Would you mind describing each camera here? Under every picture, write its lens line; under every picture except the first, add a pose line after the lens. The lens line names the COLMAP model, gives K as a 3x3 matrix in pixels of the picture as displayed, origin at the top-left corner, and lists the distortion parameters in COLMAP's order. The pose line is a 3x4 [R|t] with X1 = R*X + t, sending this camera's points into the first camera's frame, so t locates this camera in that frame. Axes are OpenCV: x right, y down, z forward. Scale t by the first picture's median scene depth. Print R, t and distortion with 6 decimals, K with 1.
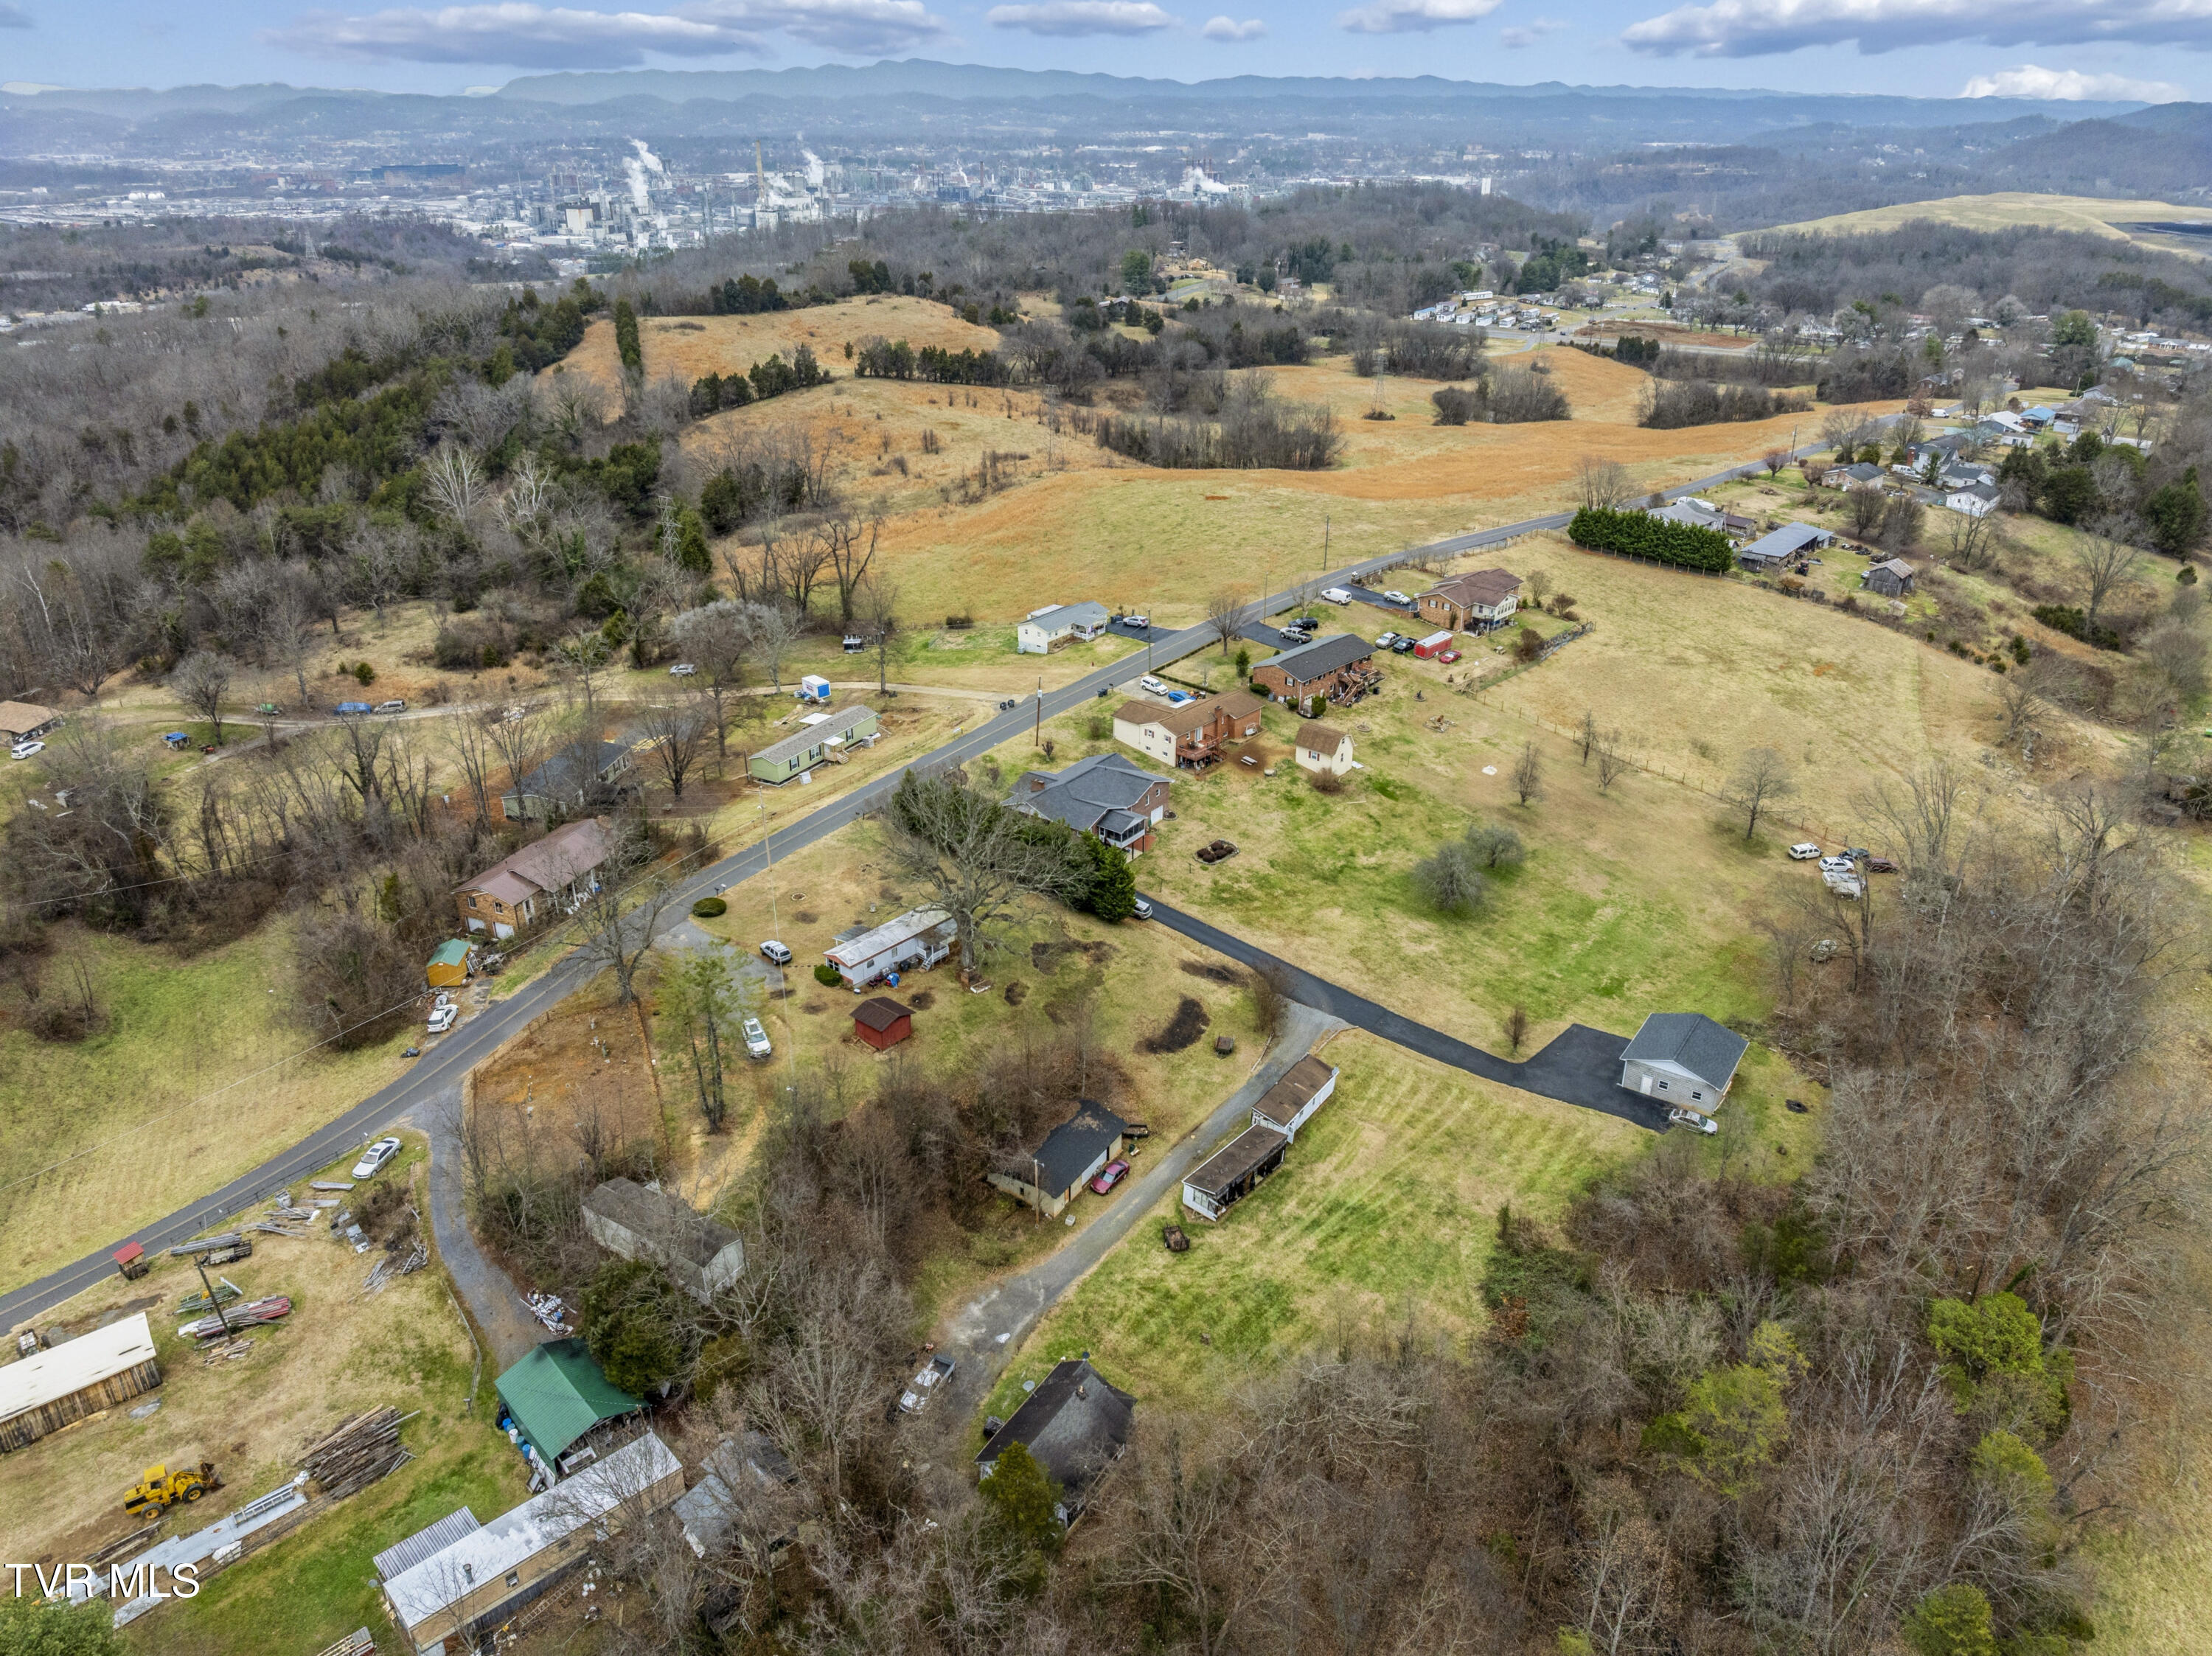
lens RADIAL K [[1543.1, 0, 1110.1], [0, 1543.1, 854.9], [0, 0, 1]] dist [-0.000925, -0.060312]
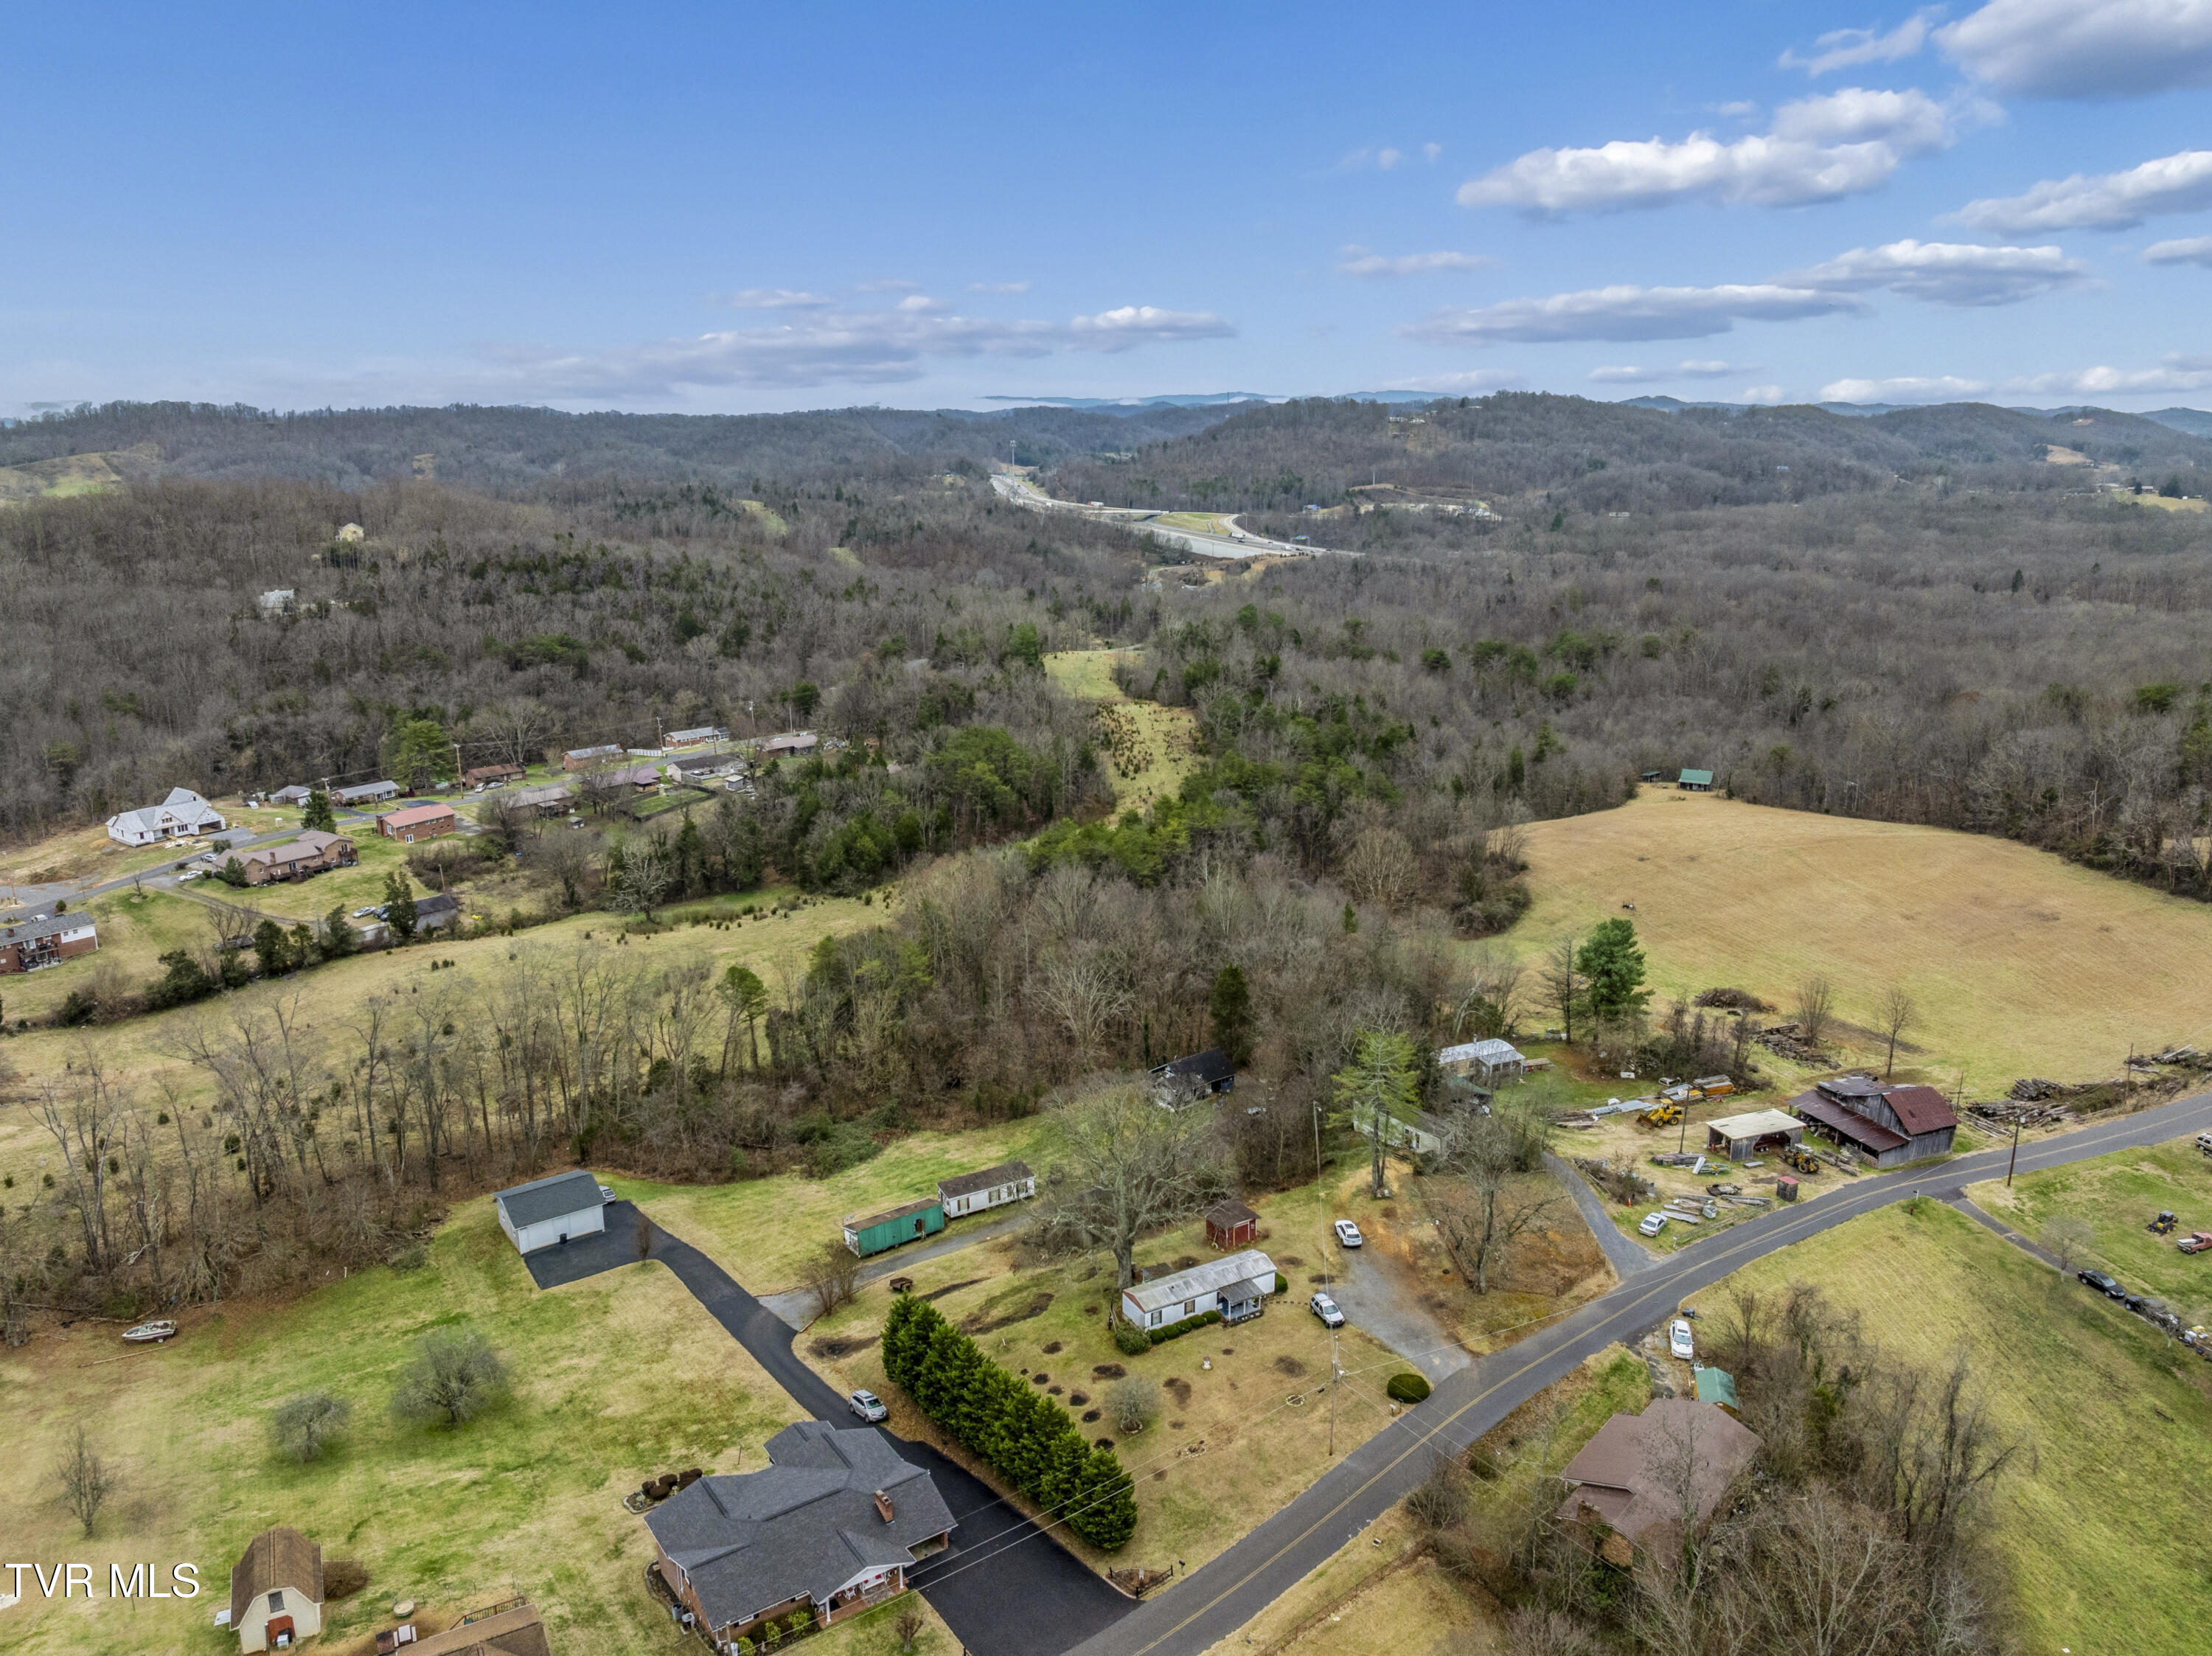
lens RADIAL K [[1565.8, 0, 1106.0], [0, 1565.8, 828.0], [0, 0, 1]] dist [-0.027503, -0.005124]
pose [[-0.941331, -0.083599, 0.326968, -0.344388], [0.149889, 0.764475, 0.626986, -0.692191], [-0.302374, 0.639210, -0.707093, 1.400969]]
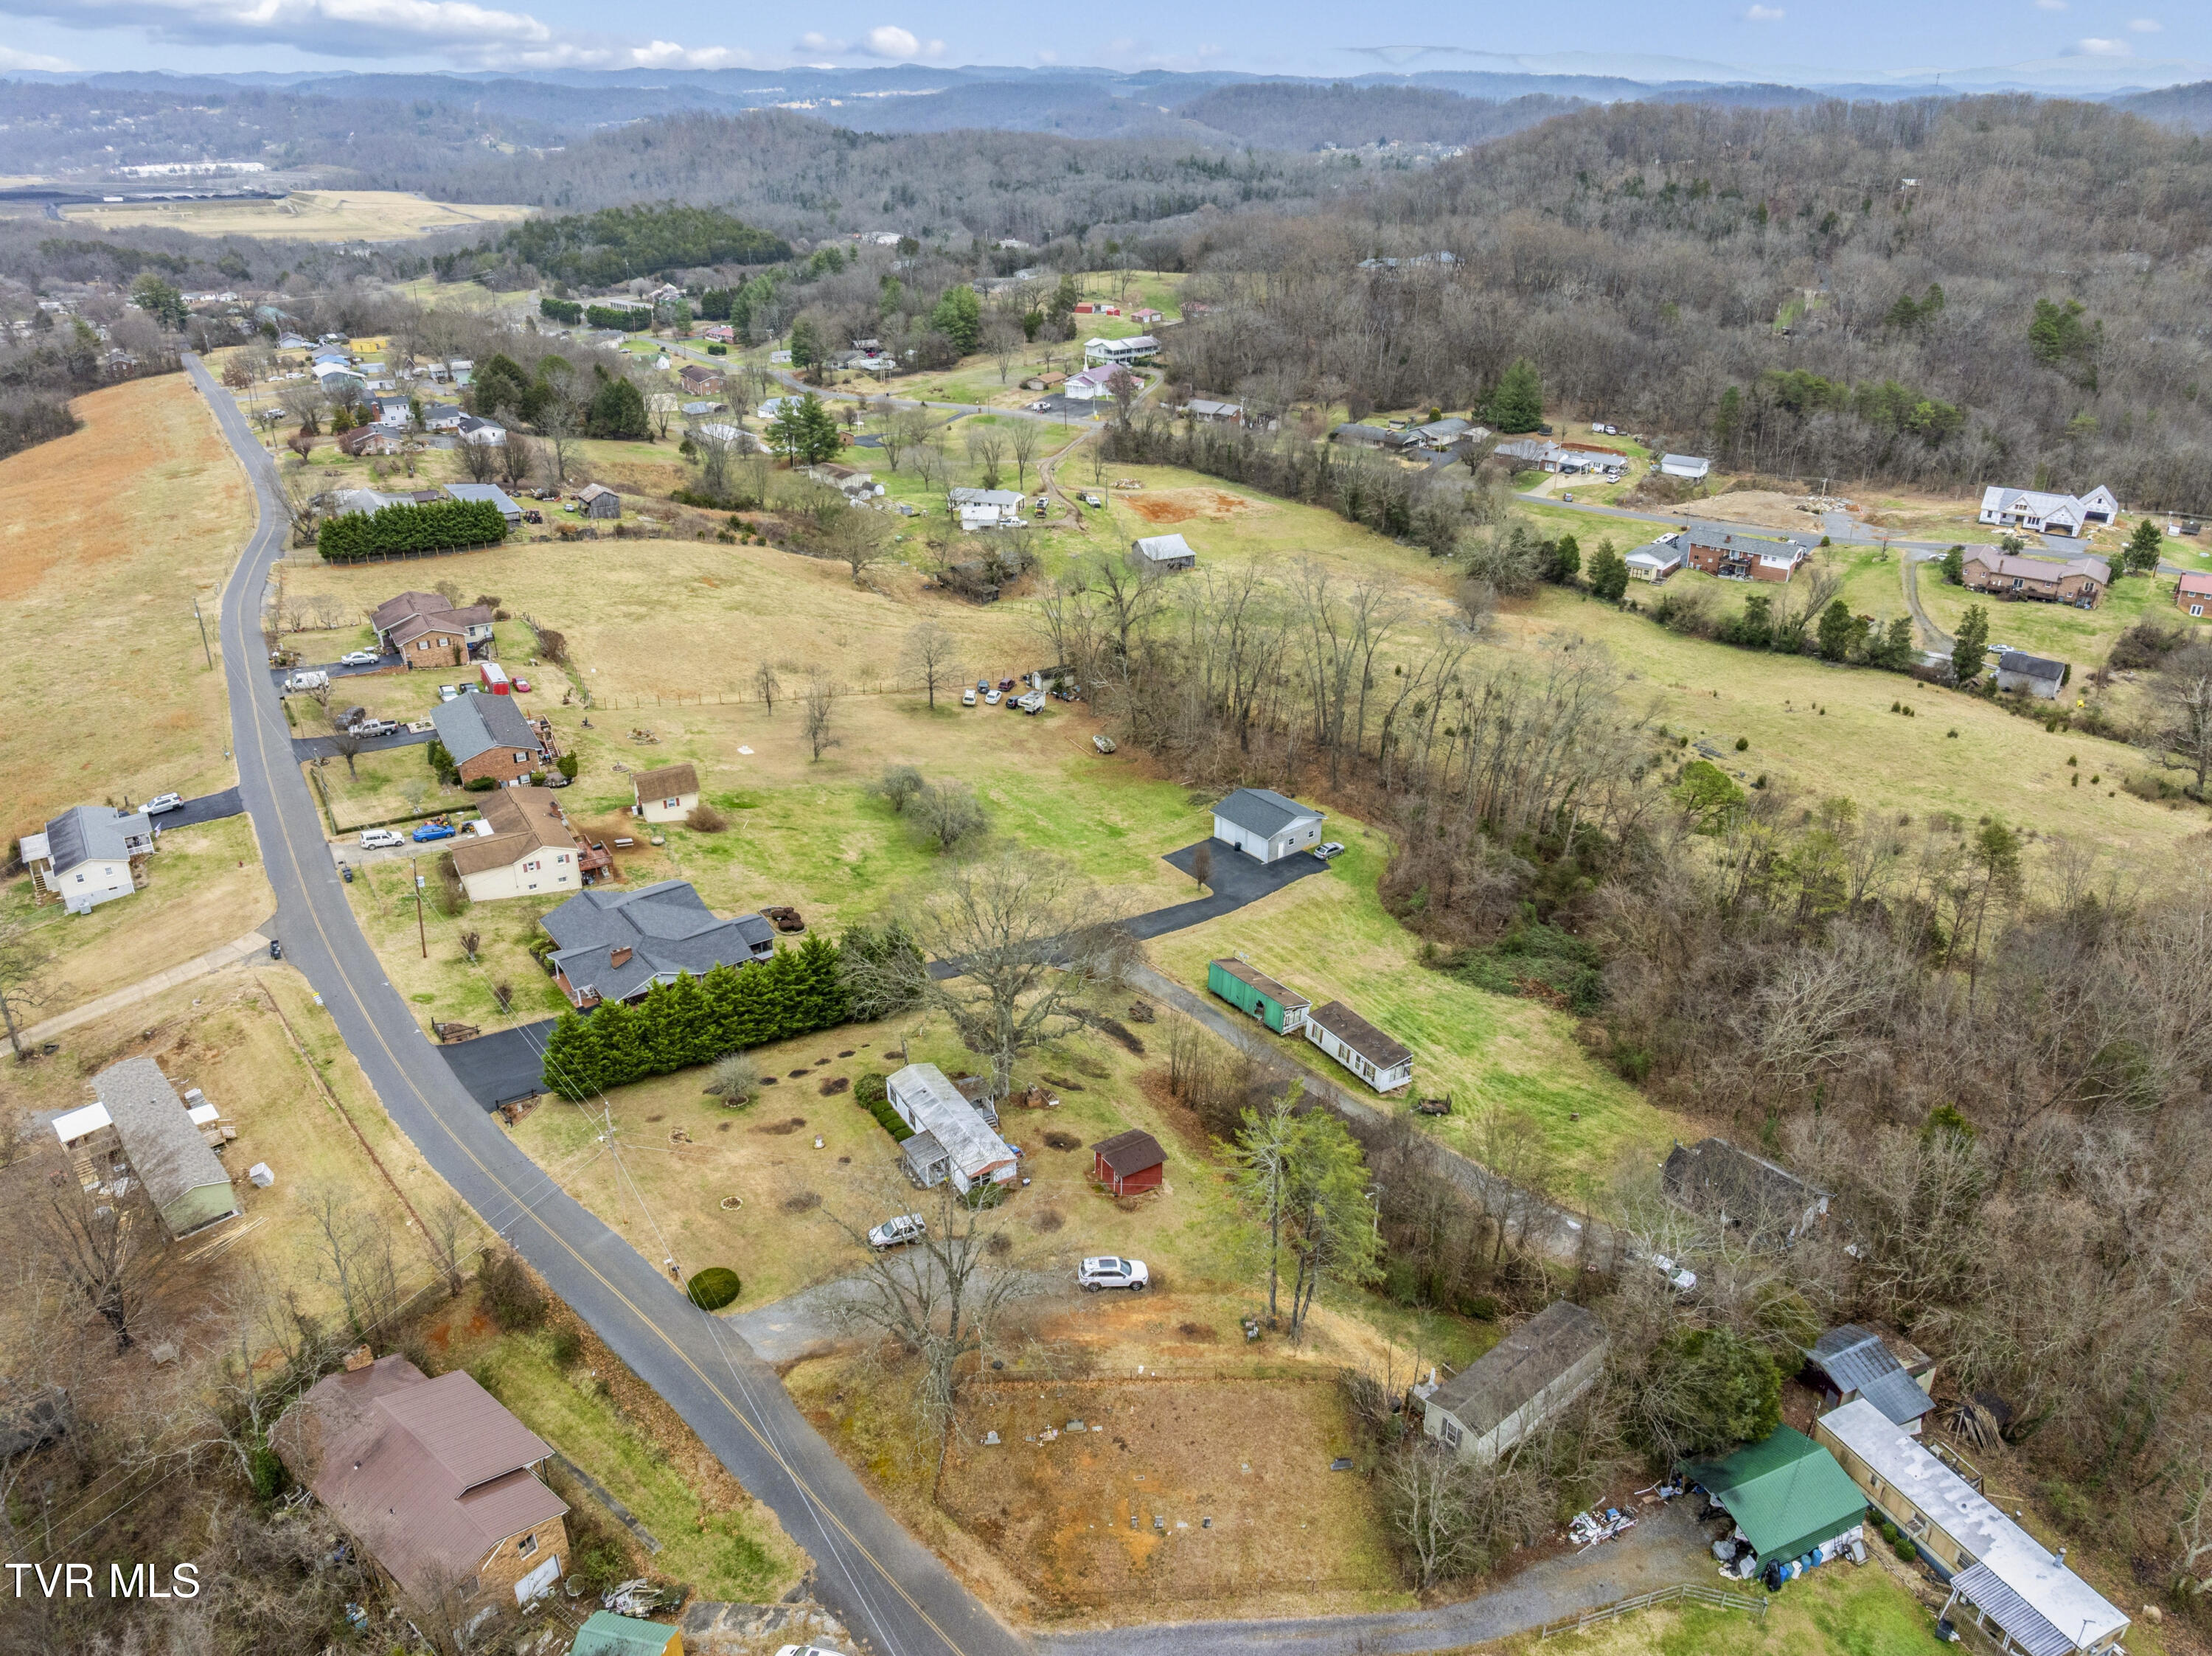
lens RADIAL K [[1523.6, 0, 1125.2], [0, 1523.6, 917.3], [0, 0, 1]] dist [-0.032280, -0.004227]
pose [[0.302206, -0.464086, 0.832644, -0.640681], [0.417853, 0.849587, 0.321871, -0.217871], [-0.856779, 0.250651, 0.450670, 0.533017]]
